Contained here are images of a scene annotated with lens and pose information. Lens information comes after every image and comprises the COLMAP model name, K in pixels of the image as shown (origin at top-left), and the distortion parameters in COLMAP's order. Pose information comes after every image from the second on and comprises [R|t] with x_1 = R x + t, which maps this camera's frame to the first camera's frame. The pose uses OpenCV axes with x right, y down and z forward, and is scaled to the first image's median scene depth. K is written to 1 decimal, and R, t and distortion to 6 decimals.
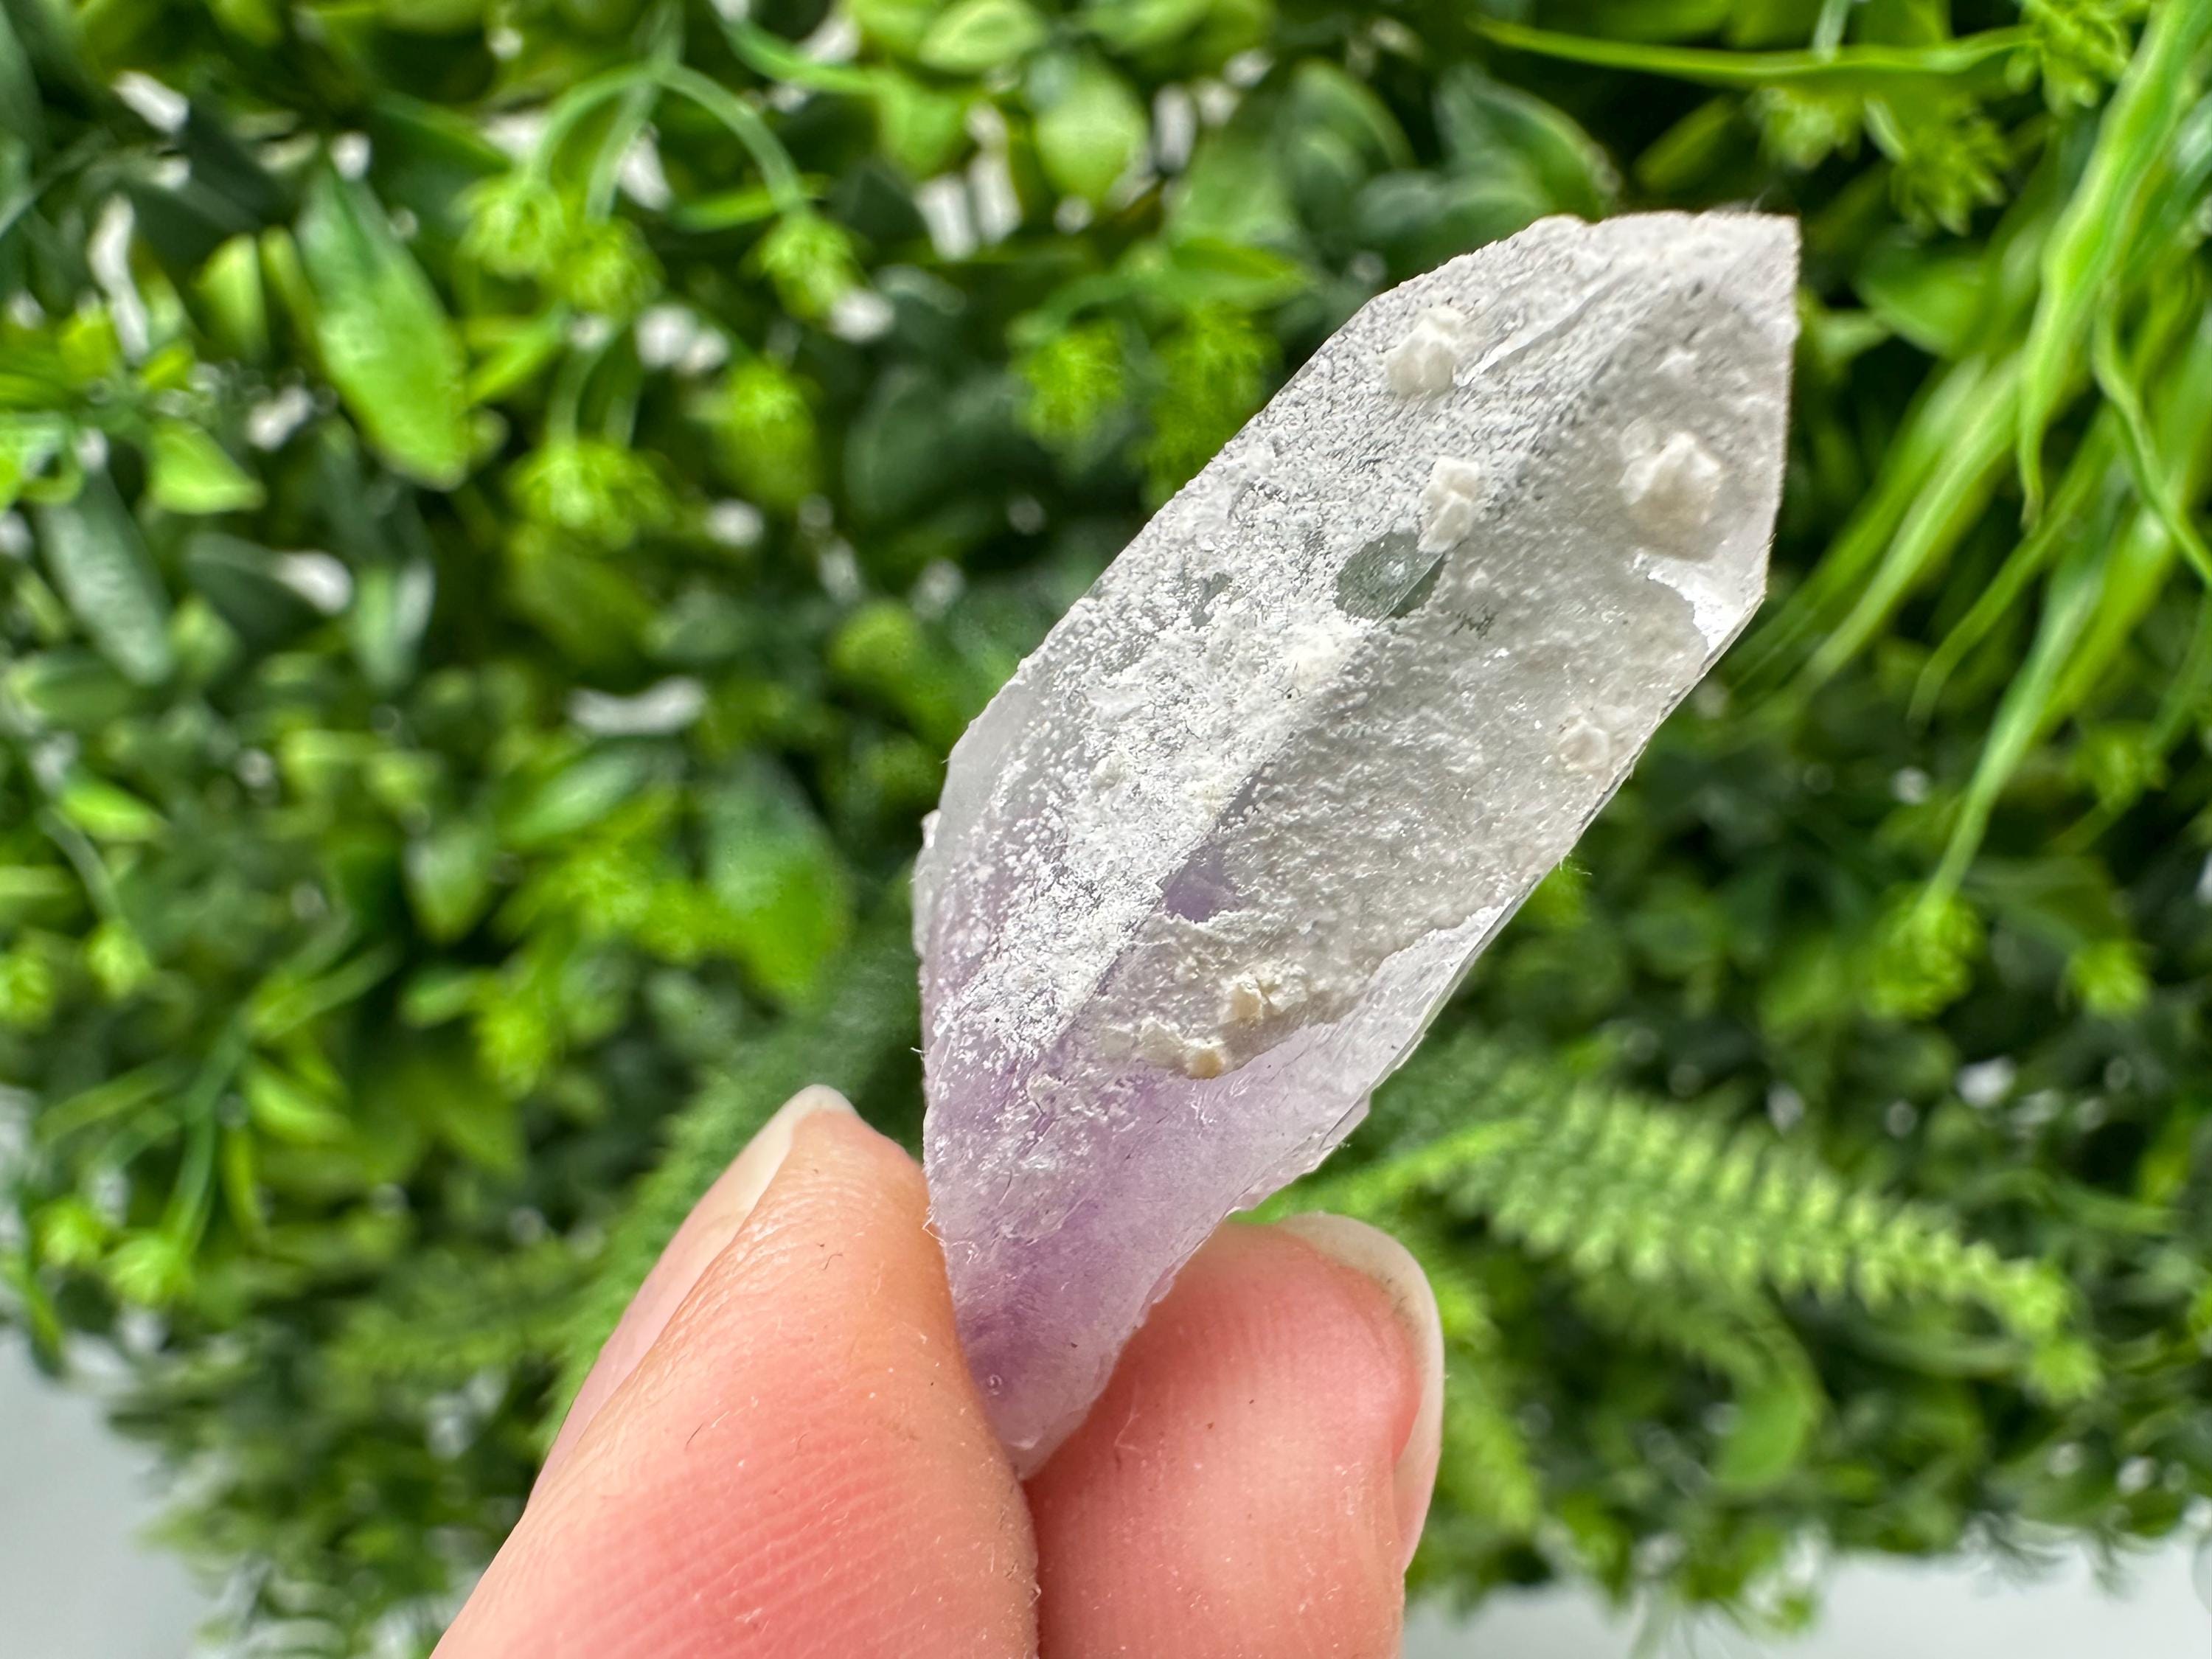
lens RADIAL K [[1543.4, 0, 1106.0], [0, 1543.4, 829.5], [0, 0, 1]] dist [0.000083, 0.001227]
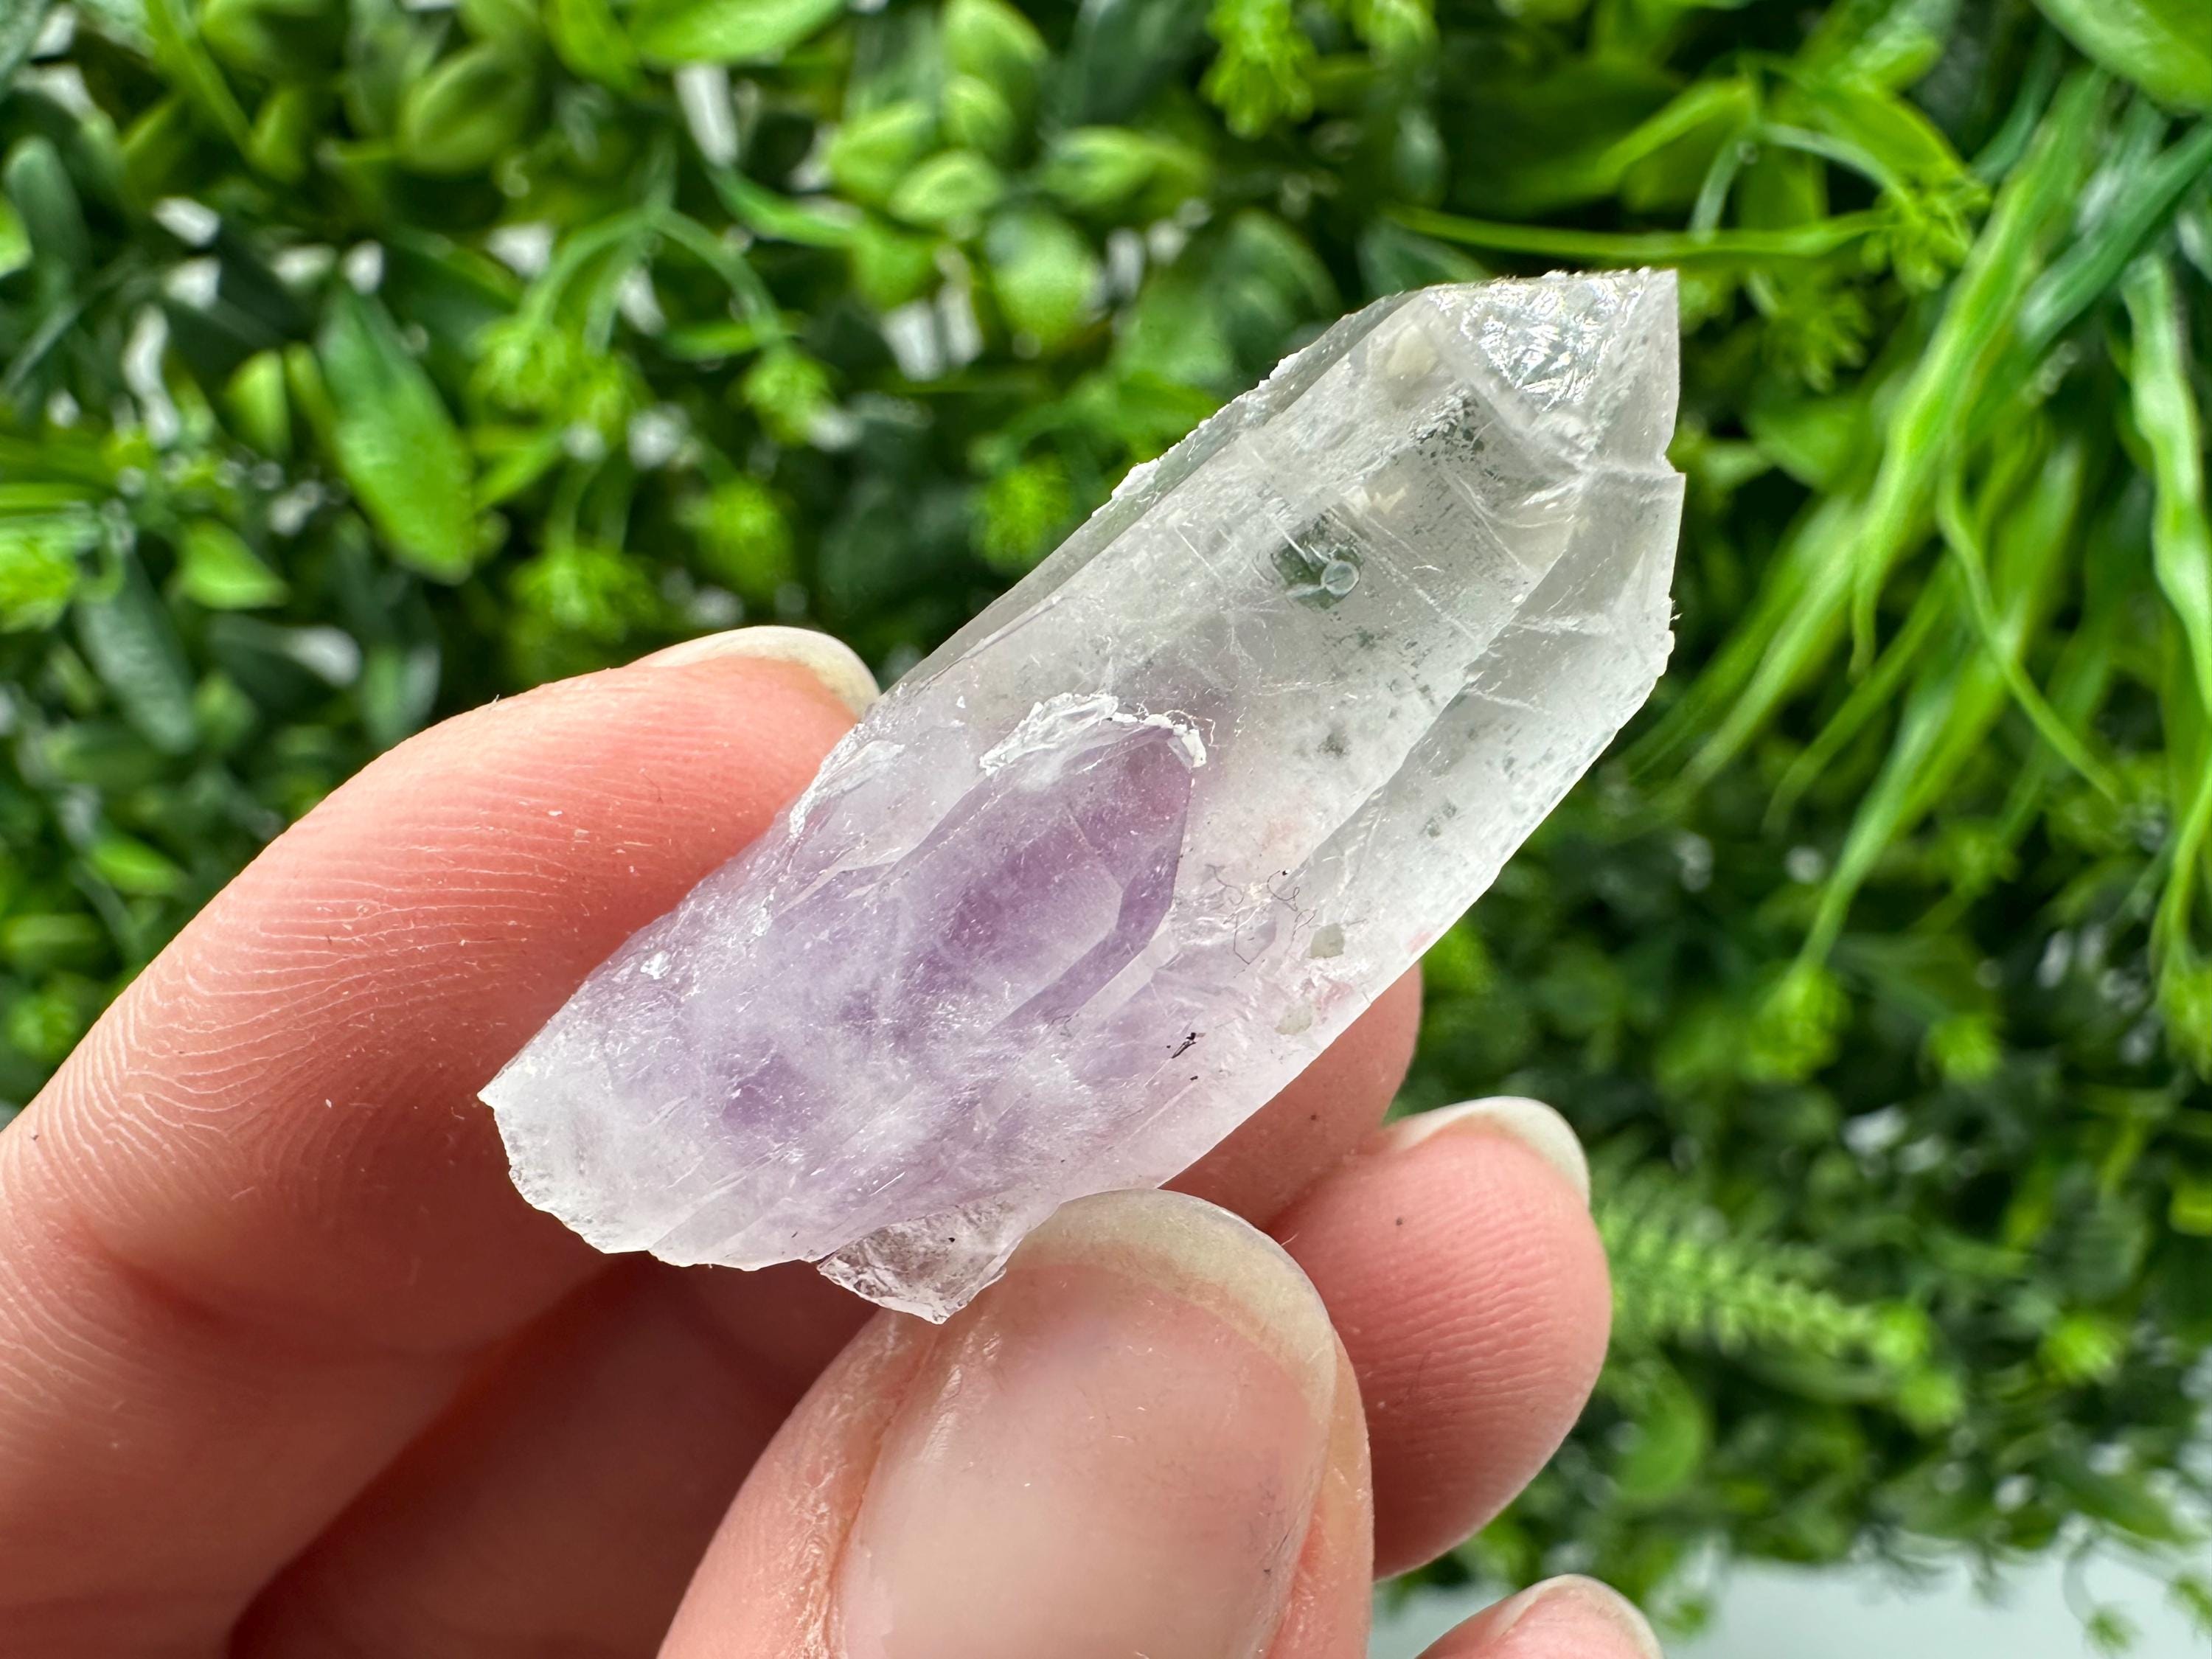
lens RADIAL K [[1573.0, 0, 1086.1], [0, 1573.0, 855.1], [0, 0, 1]] dist [-0.000379, 0.002339]
pose [[0.999897, 0.013618, 0.004501, 0.018179], [-0.013712, 0.999676, 0.021439, -0.058720], [-0.004207, -0.021498, 0.999760, -0.118972]]
